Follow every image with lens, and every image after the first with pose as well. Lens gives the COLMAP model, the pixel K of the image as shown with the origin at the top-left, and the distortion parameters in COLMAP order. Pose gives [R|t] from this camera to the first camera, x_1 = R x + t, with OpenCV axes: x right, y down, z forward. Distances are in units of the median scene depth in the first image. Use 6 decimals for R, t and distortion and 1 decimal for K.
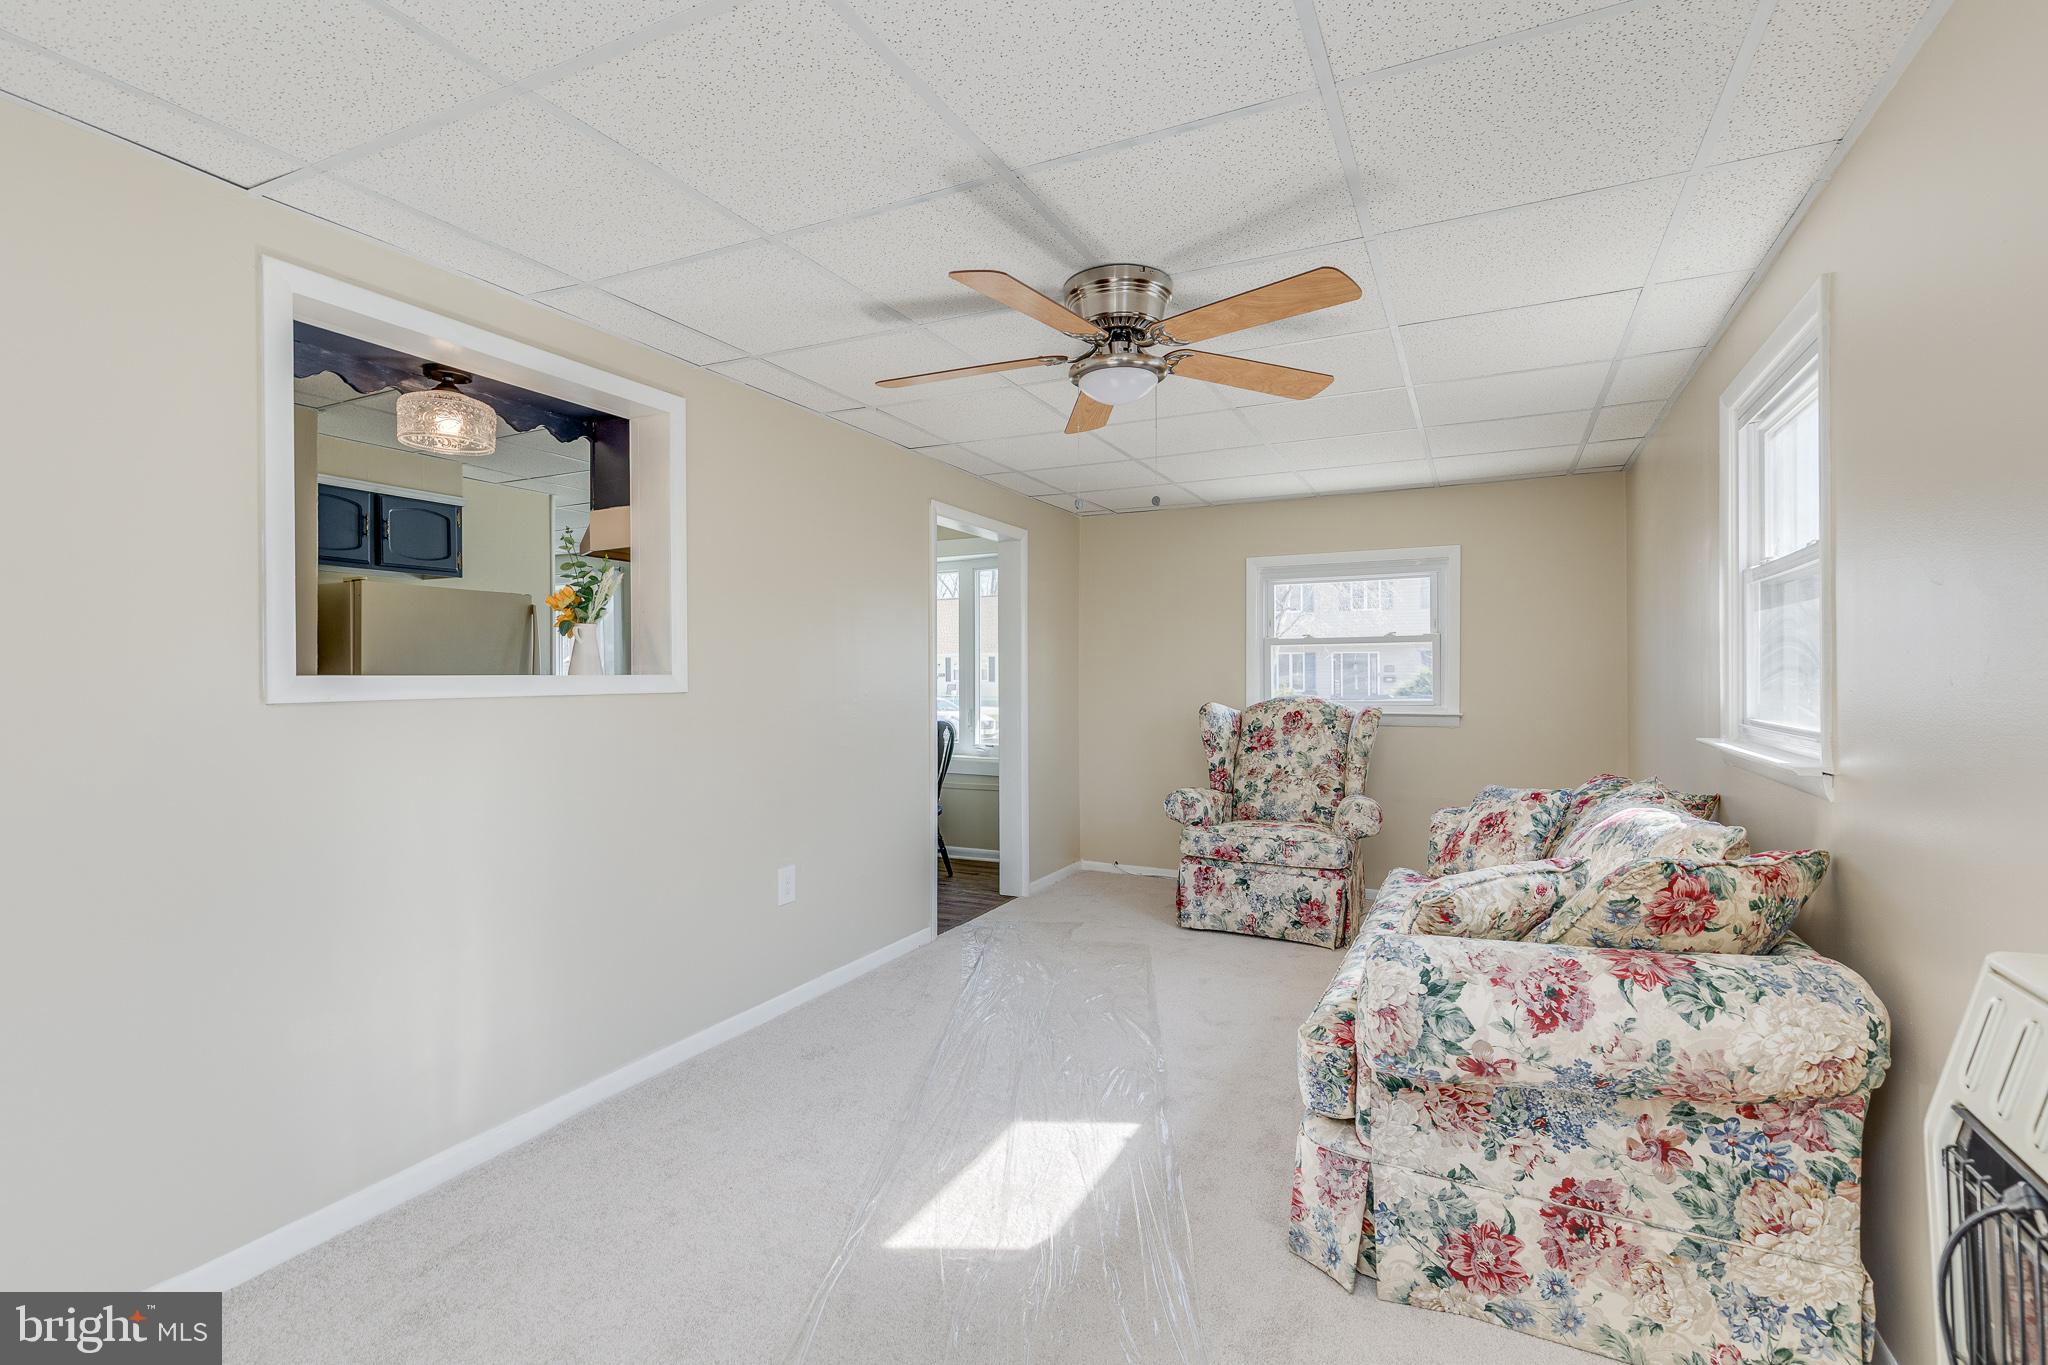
lens RADIAL K [[925.7, 0, 1031.0], [0, 925.7, 677.4], [0, 0, 1]] dist [0.009492, 0.000178]
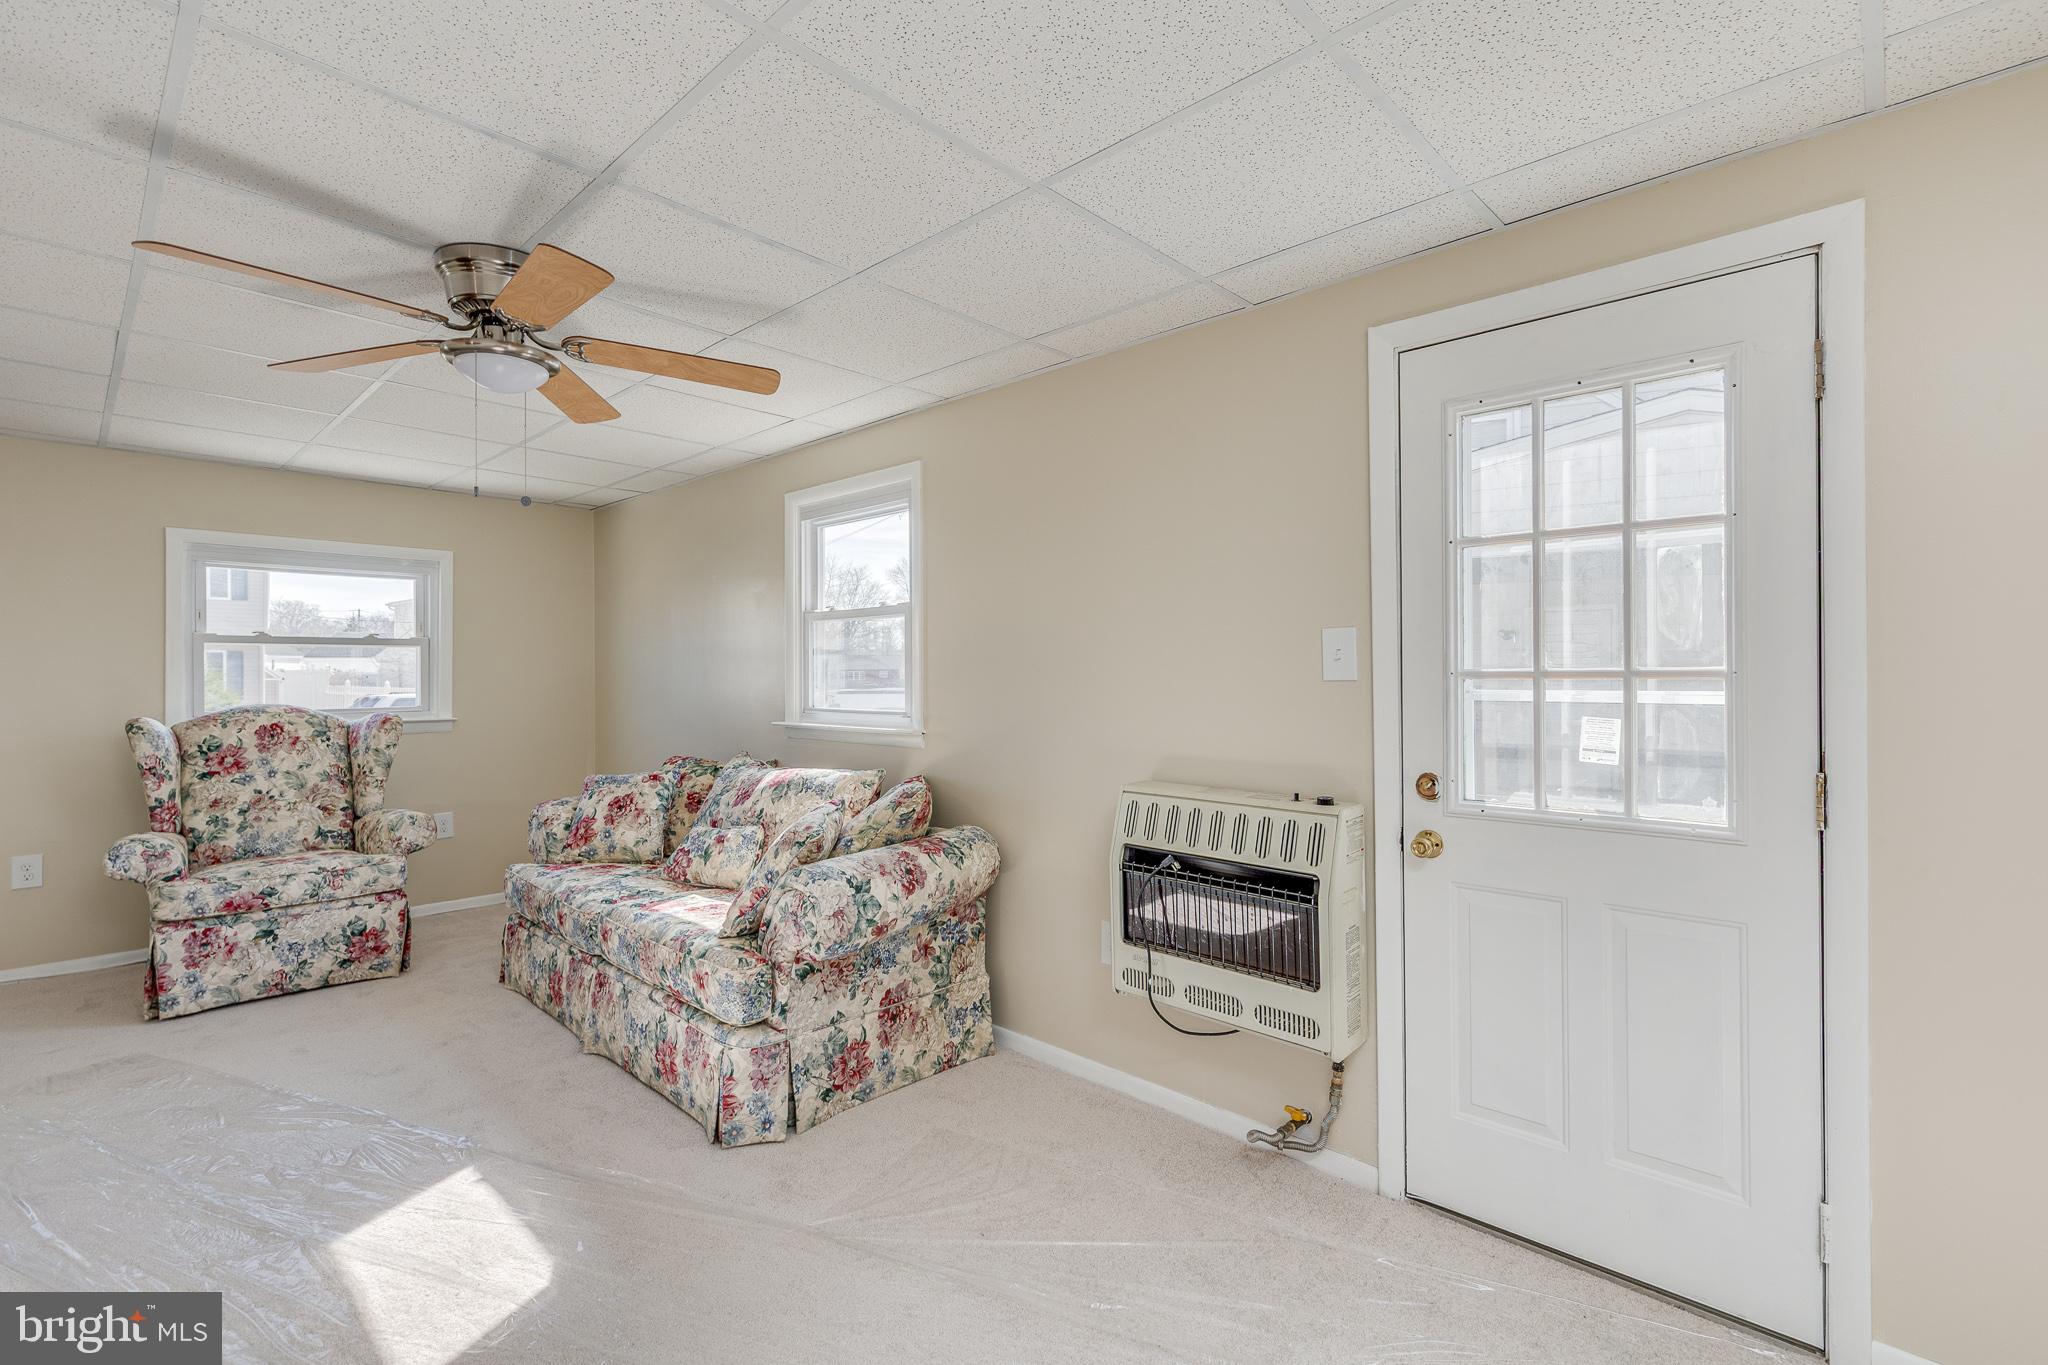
lens RADIAL K [[925.7, 0, 1025.8], [0, 925.7, 680.3], [0, 0, 1]] dist [0.009492, 0.000178]
pose [[0.299280, -0.003425, 0.954159, -0.369426], [0.005329, 0.999984, 0.001918, -0.000668], [-0.954150, 0.004511, 0.299294, 0.119416]]
